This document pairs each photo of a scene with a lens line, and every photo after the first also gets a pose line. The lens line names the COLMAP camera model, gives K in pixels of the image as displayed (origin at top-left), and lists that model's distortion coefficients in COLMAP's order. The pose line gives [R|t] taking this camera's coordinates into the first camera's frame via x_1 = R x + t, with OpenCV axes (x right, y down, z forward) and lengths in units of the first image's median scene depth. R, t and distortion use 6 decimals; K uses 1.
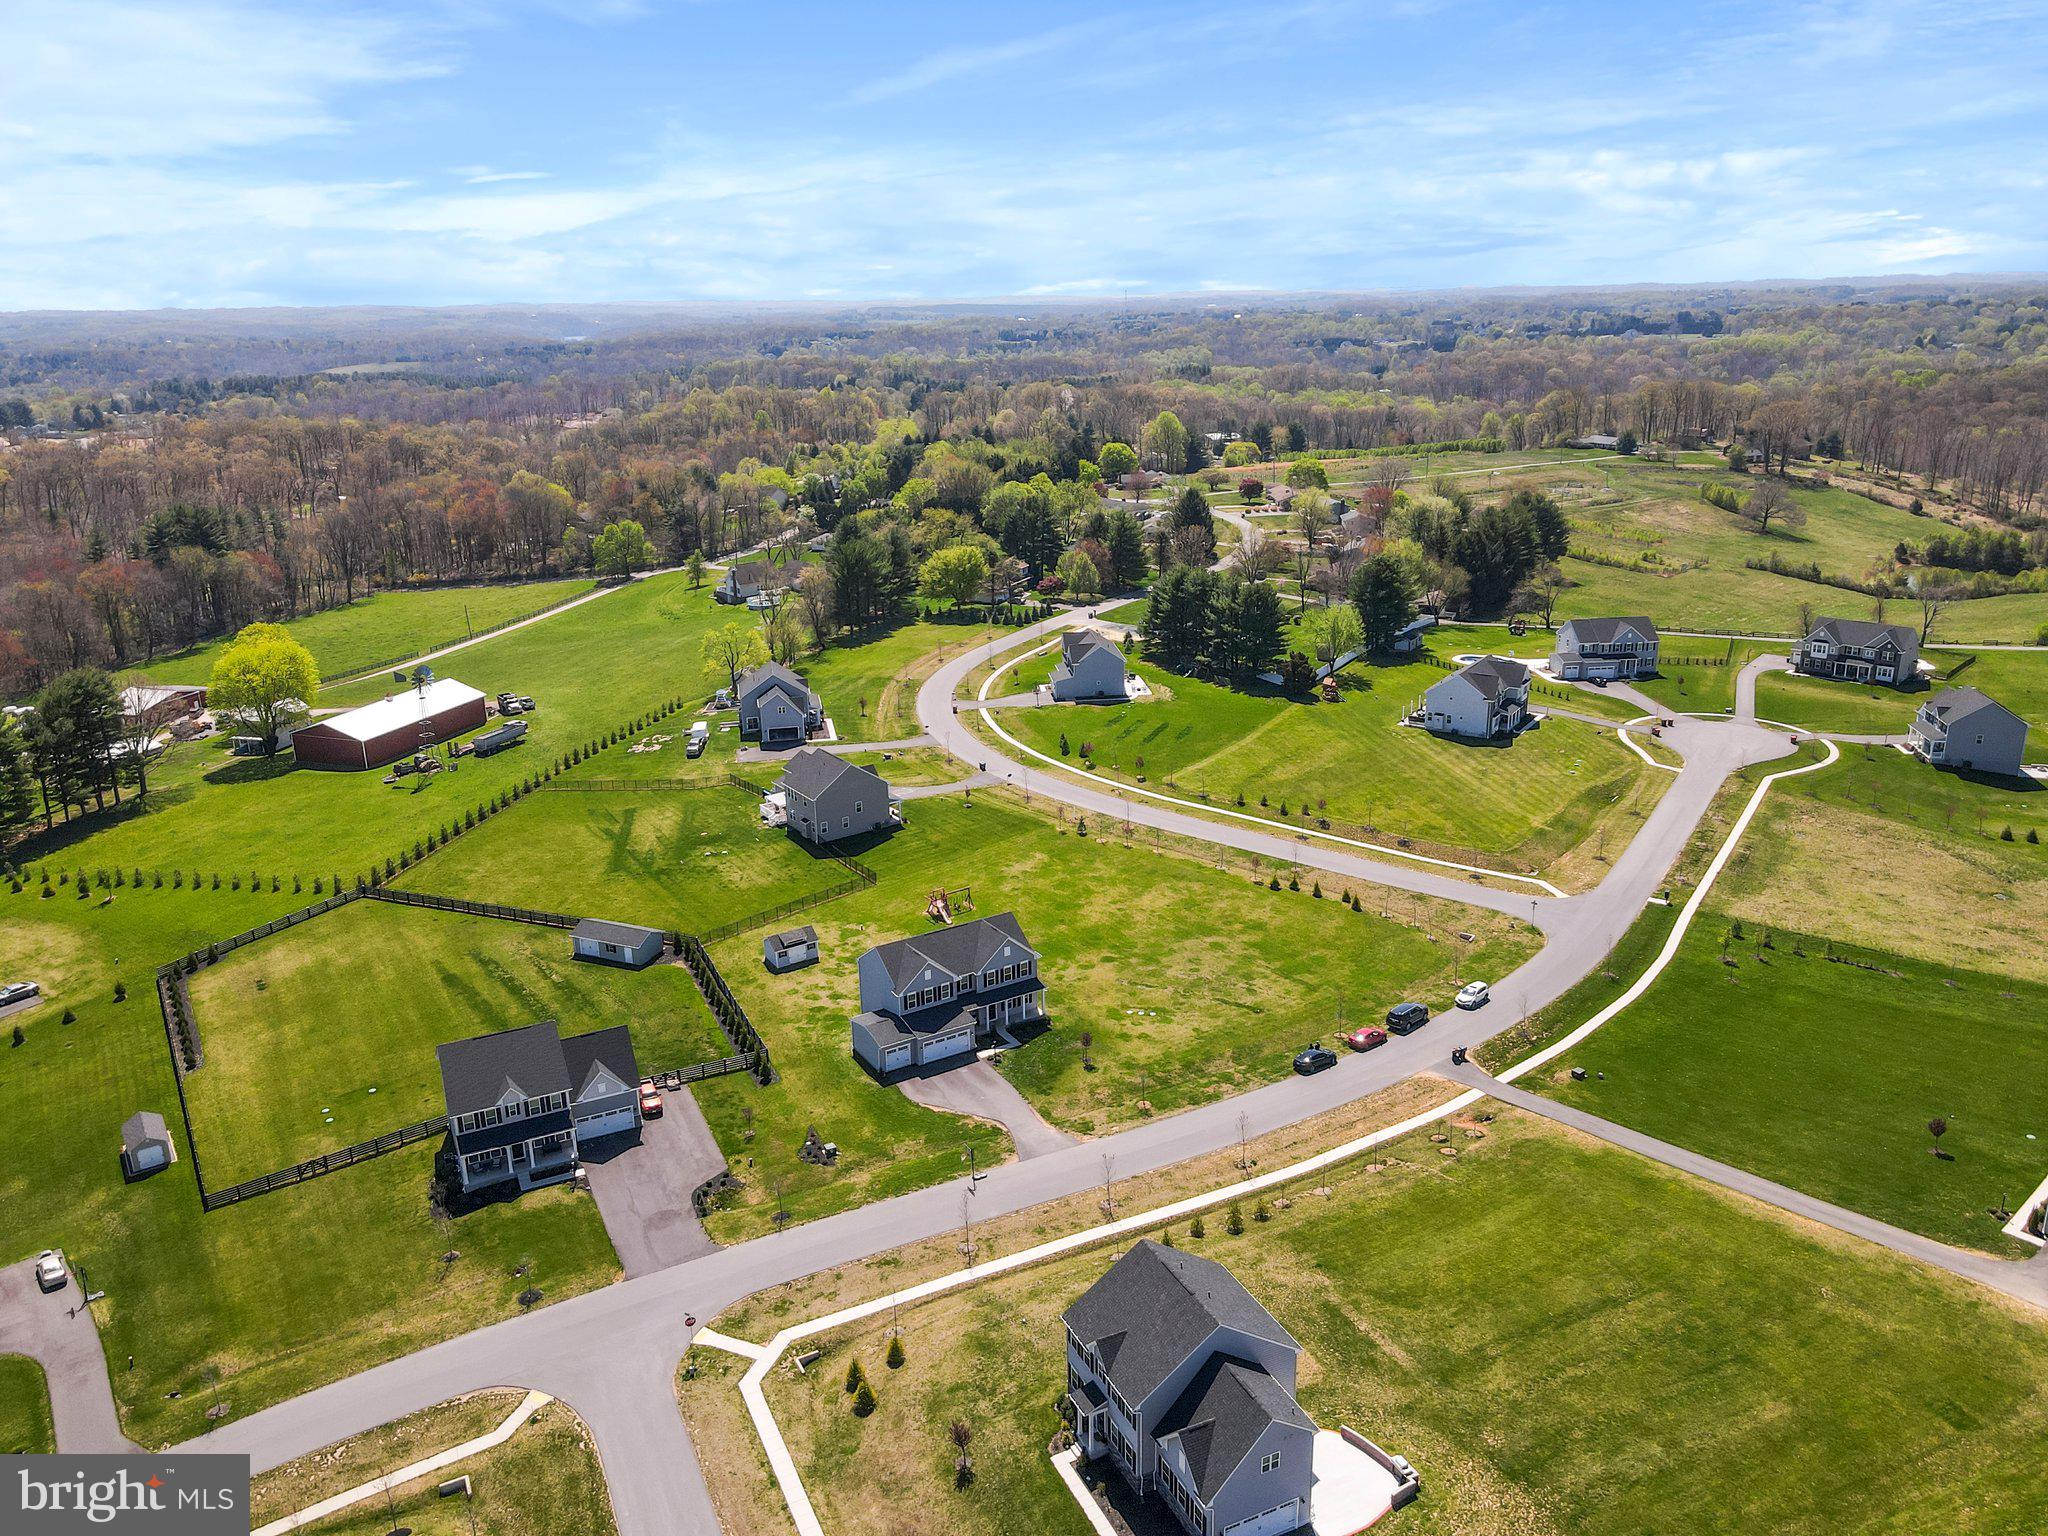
lens RADIAL K [[1505.9, 0, 1024.0], [0, 1505.9, 768.0], [0, 0, 1]] dist [-0.005695, 0.039294]
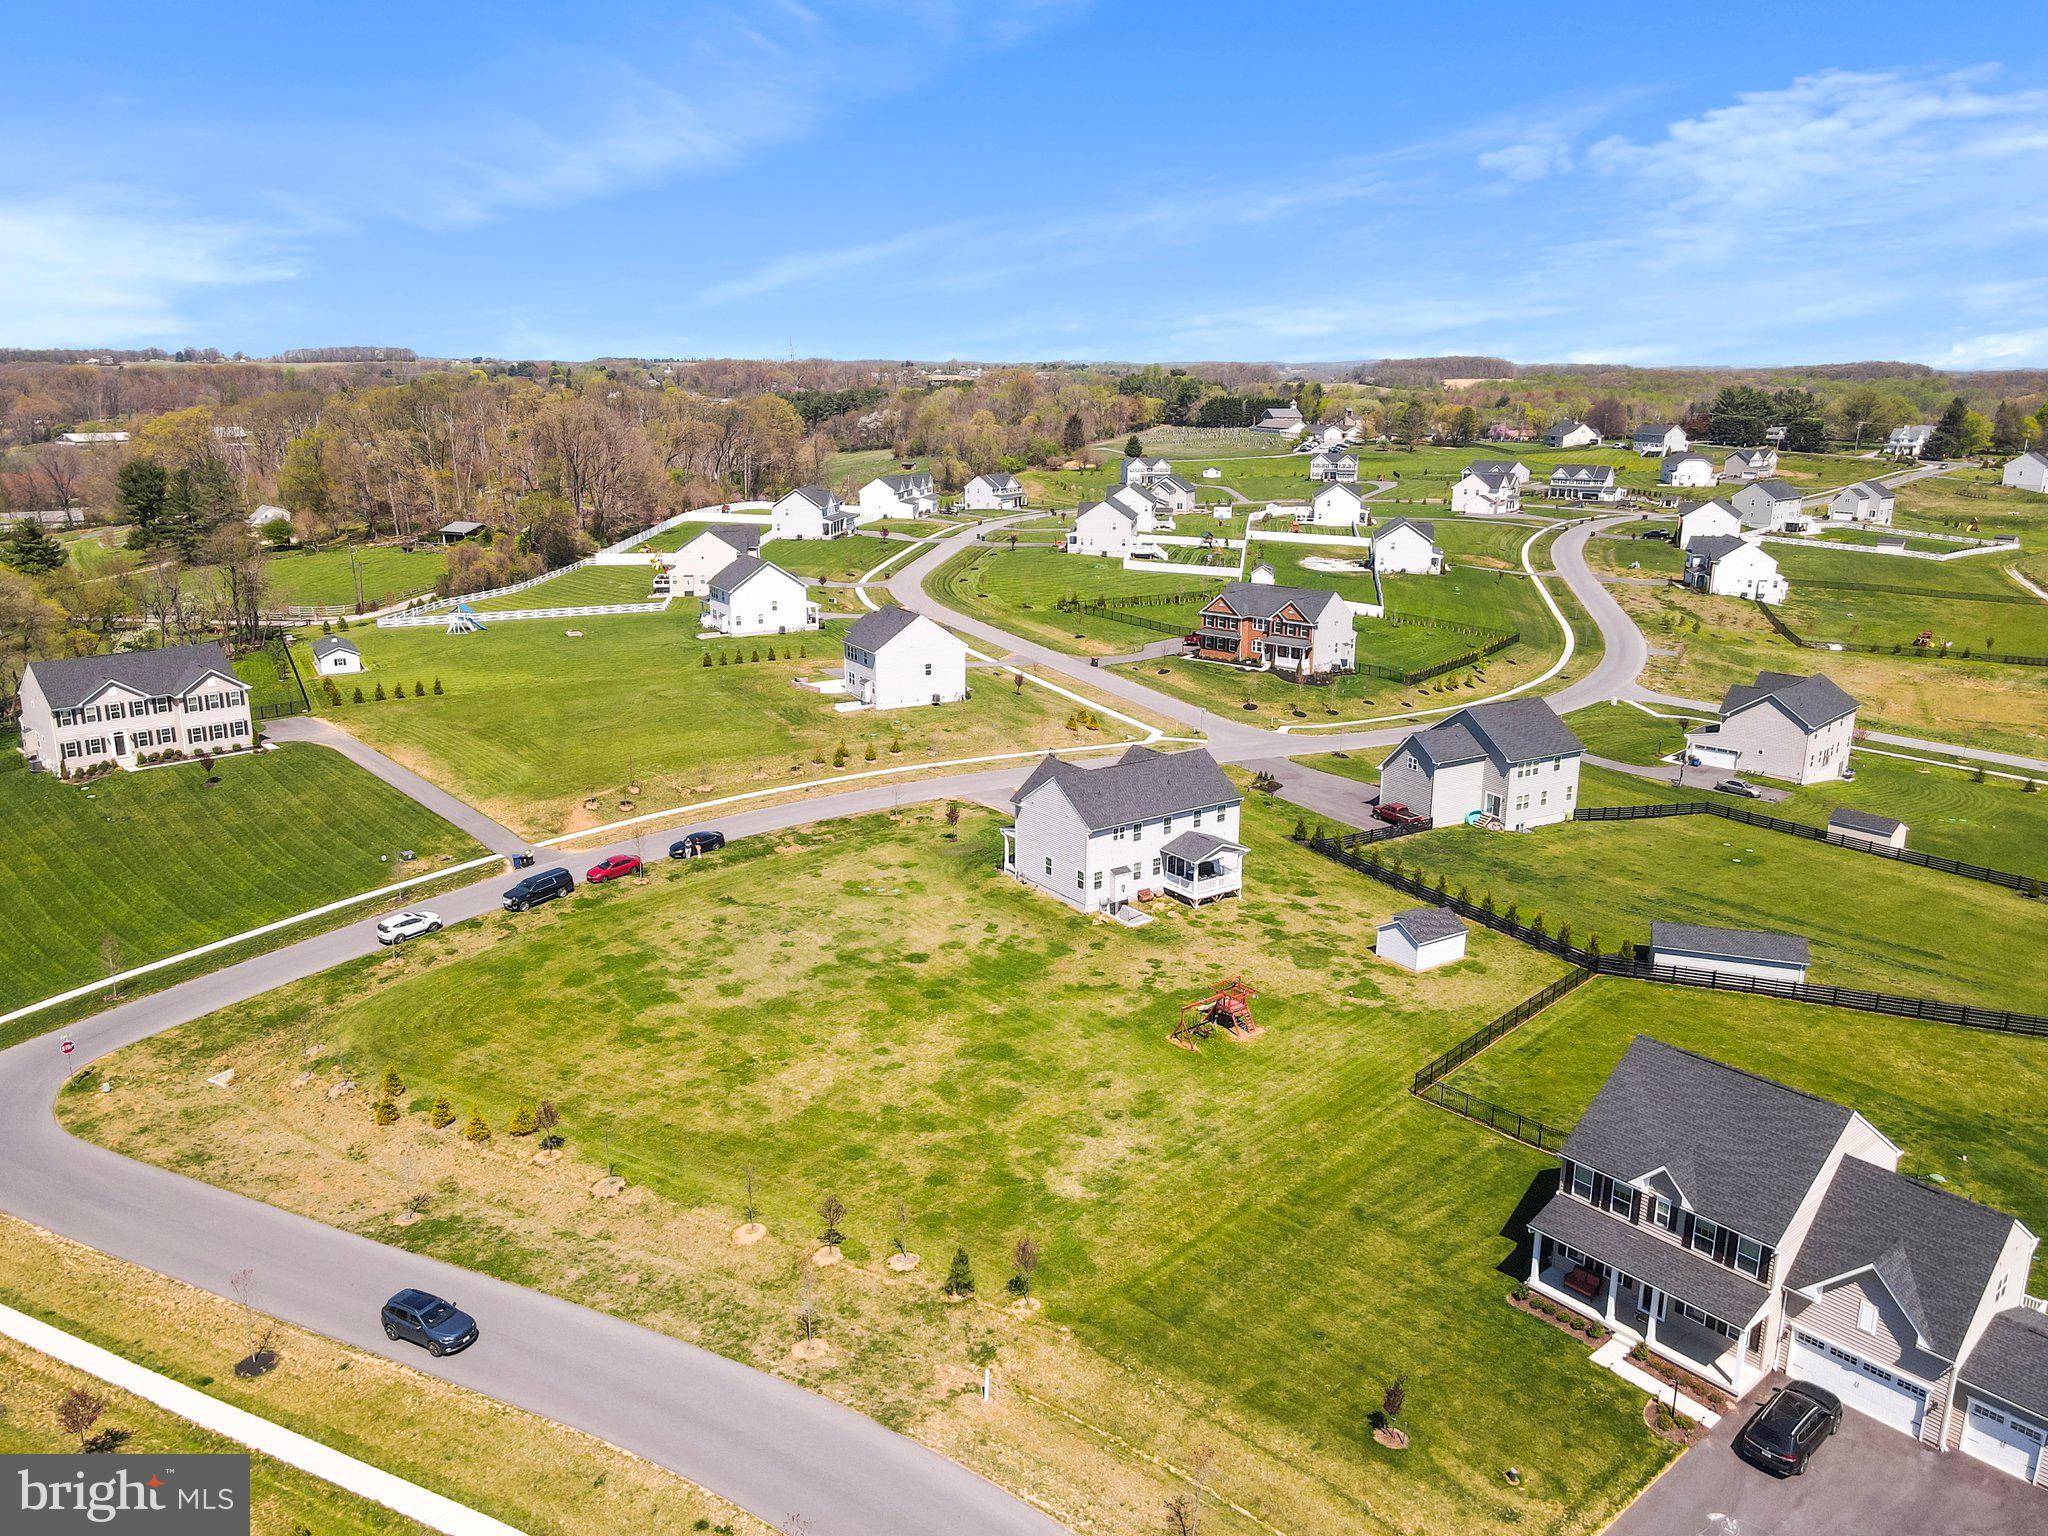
lens RADIAL K [[1509.8, 0, 1024.0], [0, 1509.8, 768.0], [0, 0, 1]] dist [-0.002899, 0.048588]
pose [[-0.996700, 0.035303, -0.073097, 0.050359], [-0.010026, 0.840052, 0.542414, -0.262352], [0.080554, 0.541357, -0.836925, 1.373157]]
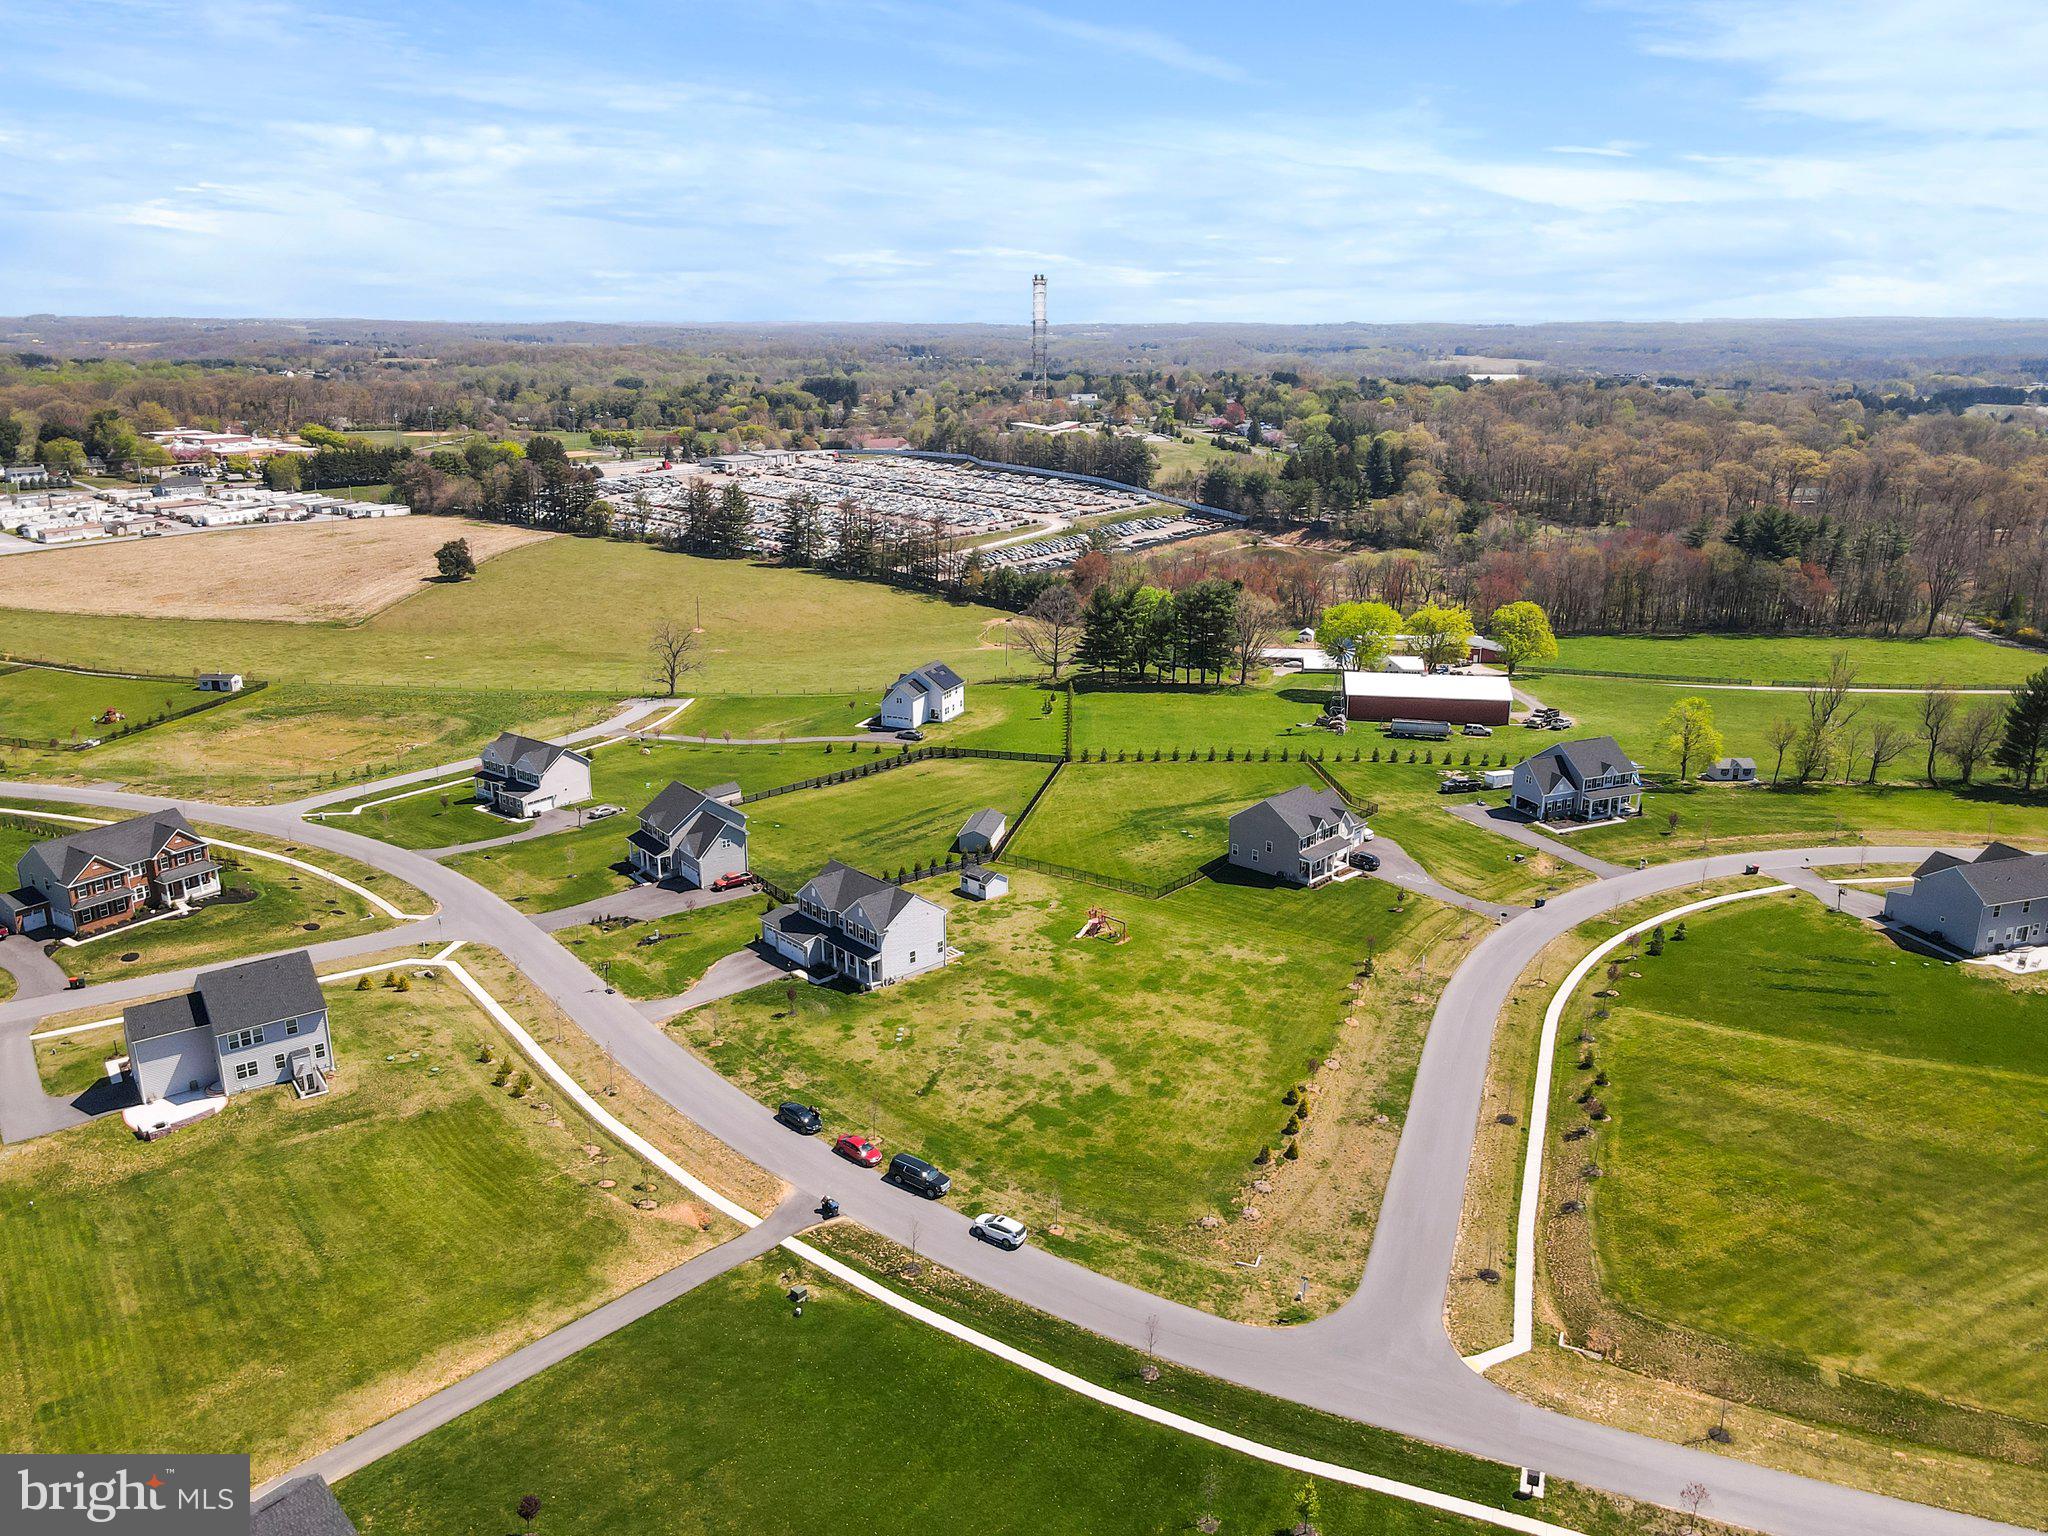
lens RADIAL K [[1505.9, 0, 1024.0], [0, 1505.9, 768.0], [0, 0, 1]] dist [-0.005695, 0.039294]
pose [[0.201903, 0.302793, -0.931424, 0.830708], [-0.302407, 0.923815, 0.234768, -0.223640], [0.931550, 0.234269, 0.278088, 0.641185]]
